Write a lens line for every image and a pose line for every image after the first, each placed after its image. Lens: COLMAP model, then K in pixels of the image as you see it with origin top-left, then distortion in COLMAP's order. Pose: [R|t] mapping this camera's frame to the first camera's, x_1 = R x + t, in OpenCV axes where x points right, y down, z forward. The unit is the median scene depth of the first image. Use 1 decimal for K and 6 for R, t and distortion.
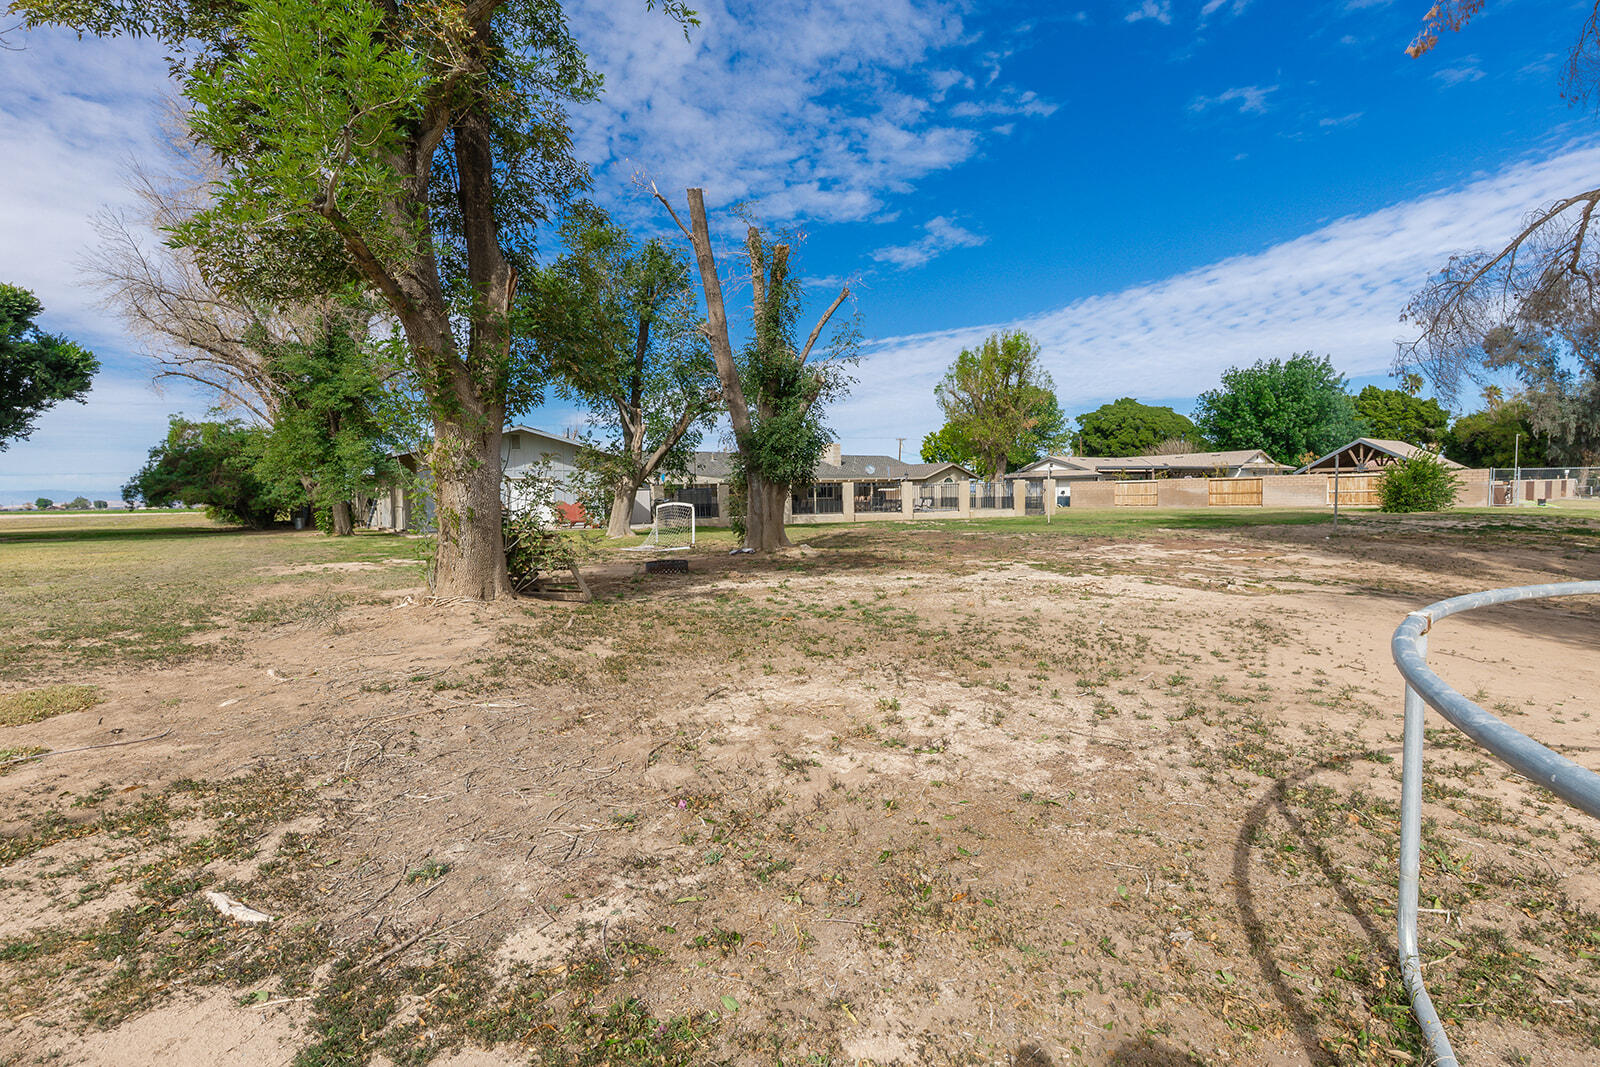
lens RADIAL K [[715.1, 0, 804.1], [0, 715.1, 532.3], [0, 0, 1]] dist [0.003163, 0.000102]
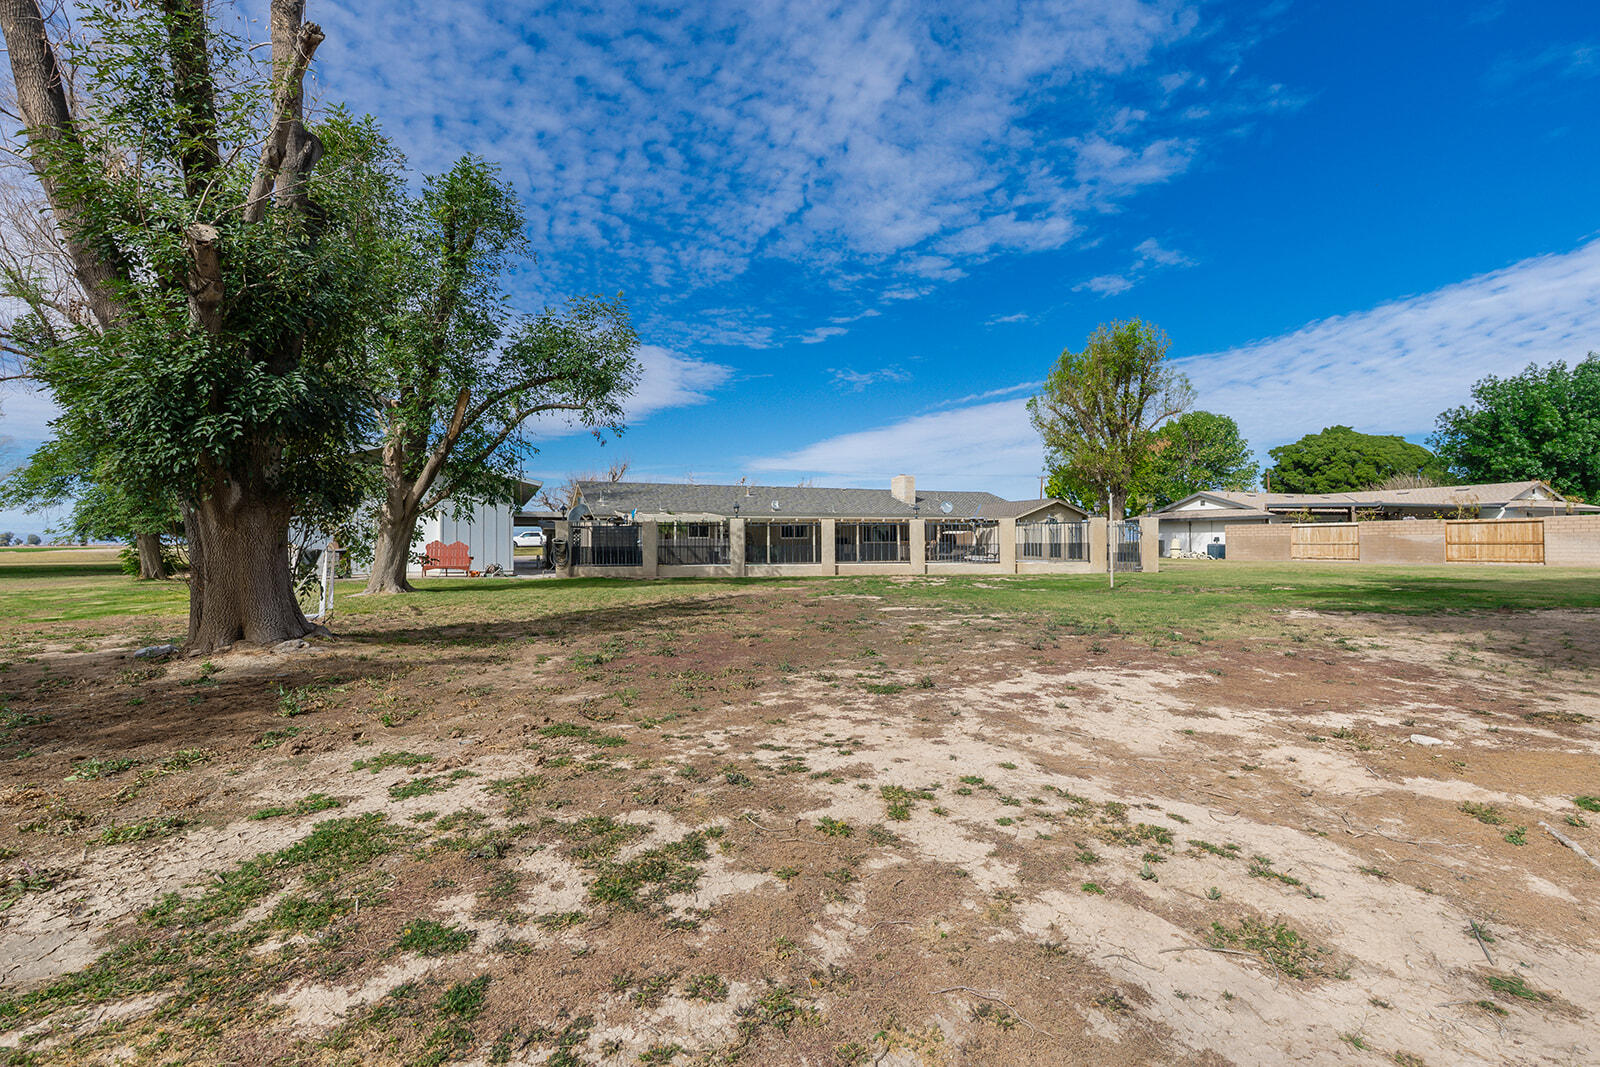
lens RADIAL K [[715.1, 0, 804.1], [0, 715.1, 532.3], [0, 0, 1]] dist [0.003163, 0.000102]
pose [[0.973139, 0.009786, -0.230009, 0.108331], [-0.023880, 0.997997, -0.058575, -0.008442], [0.228976, 0.062494, 0.971424, 0.169396]]
